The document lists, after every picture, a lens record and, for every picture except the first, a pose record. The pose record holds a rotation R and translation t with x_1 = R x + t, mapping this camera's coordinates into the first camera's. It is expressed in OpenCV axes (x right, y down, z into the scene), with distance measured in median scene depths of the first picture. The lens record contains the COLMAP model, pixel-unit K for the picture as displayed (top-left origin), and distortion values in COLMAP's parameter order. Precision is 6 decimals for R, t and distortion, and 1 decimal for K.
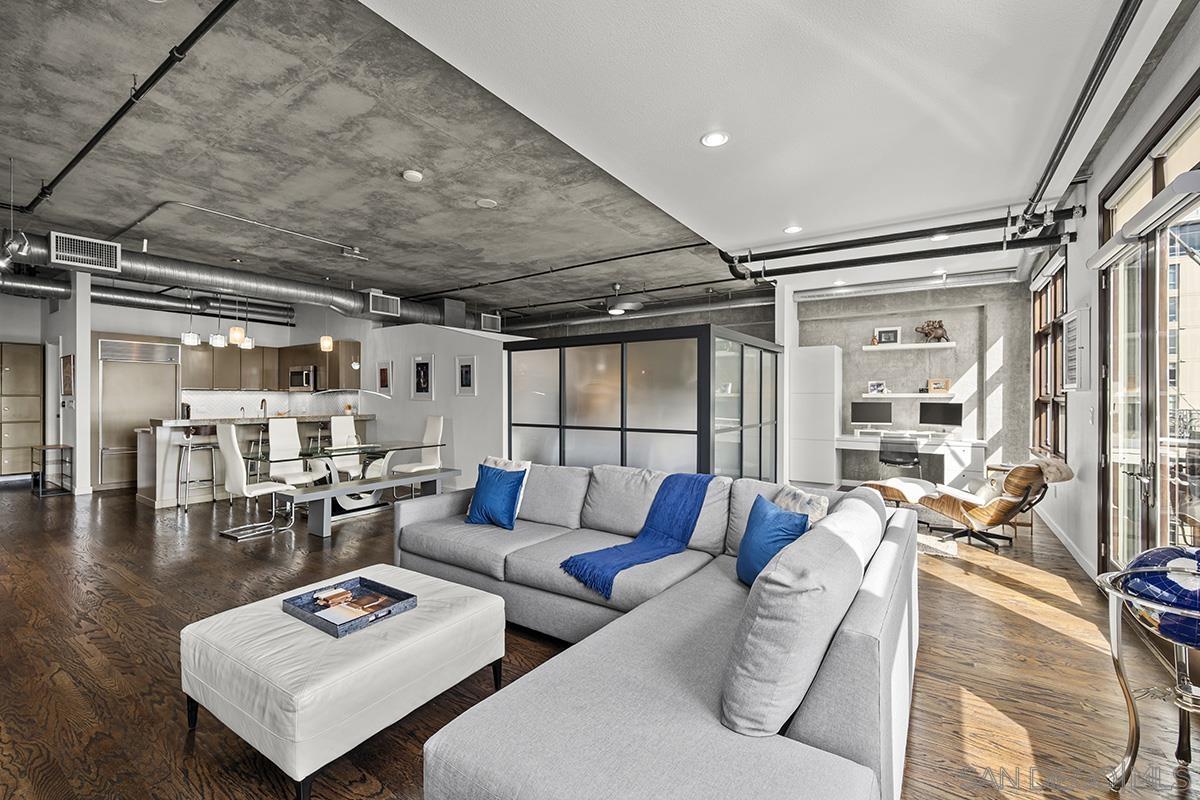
lens RADIAL K [[503.5, 0, 600.0], [0, 503.5, 400.0], [0, 0, 1]] dist [0.001223, 0.000142]
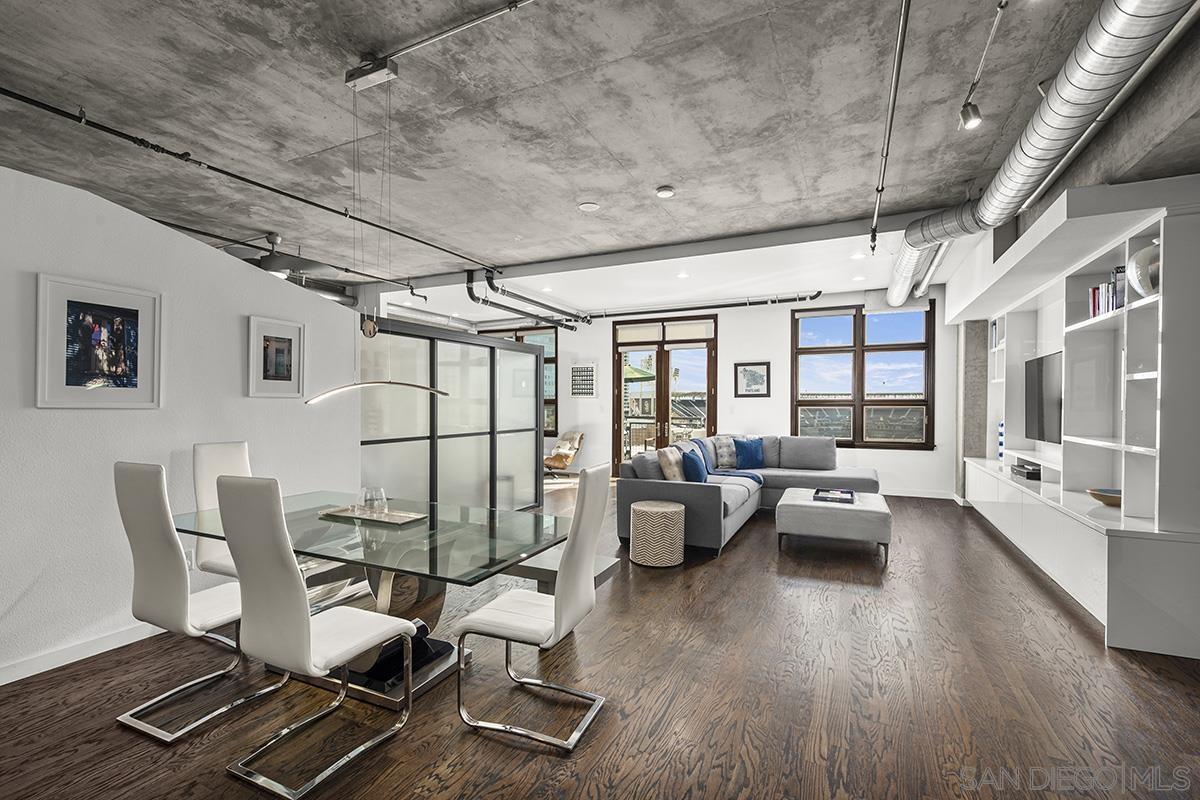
lens RADIAL K [[525.7, 0, 600.0], [0, 525.7, 400.0], [0, 0, 1]] dist [-0.000926, -0.000198]
pose [[-0.144272, 0.001559, 0.989537, -0.883295], [-0.001068, 0.999998, -0.001731, -0.004851], [-0.989538, -0.001306, -0.144270, 0.793112]]
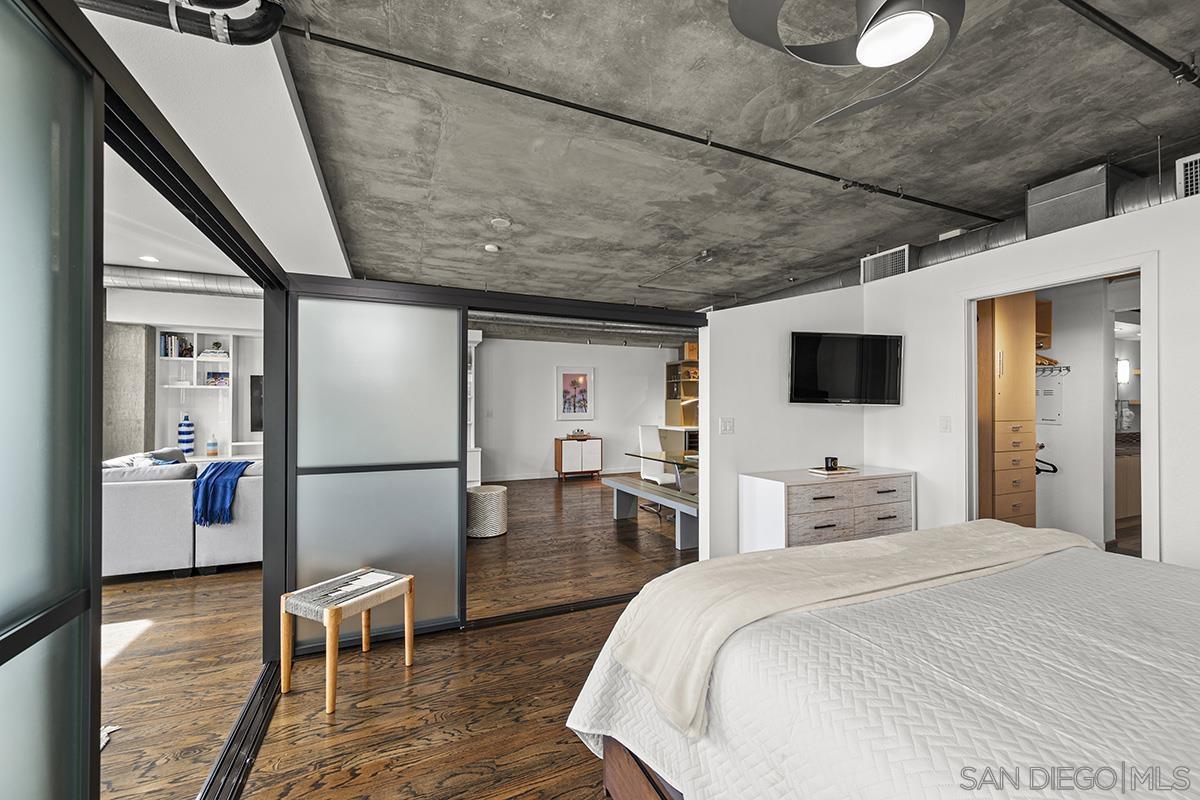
lens RADIAL K [[474.5, 0, 598.5], [0, 474.5, 403.9], [0, 0, 1]] dist [-0.000568, -0.000016]
pose [[-0.538938, -0.006717, -0.842319, 0.351110], [-0.004301, 0.999977, -0.005222, -0.004749], [0.842334, 0.000808, -0.538955, 1.200688]]
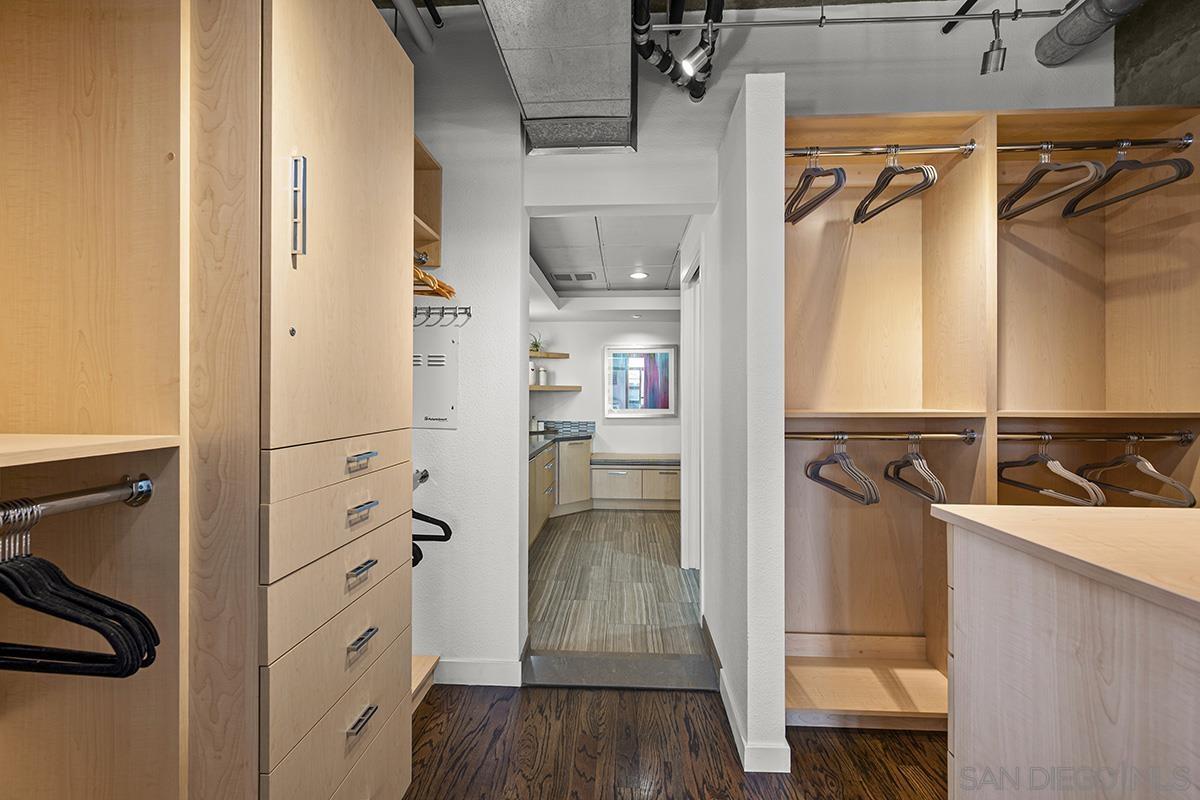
lens RADIAL K [[480.1, 0, 600.0], [0, 480.1, 400.0], [0, 0, 1]] dist [0.001696, 0.000350]
pose [[0.513790, 0.006008, -0.857895, -0.266348], [-0.004247, 0.999981, 0.004460, -0.003427], [0.857905, 0.001352, 0.513806, 1.312473]]
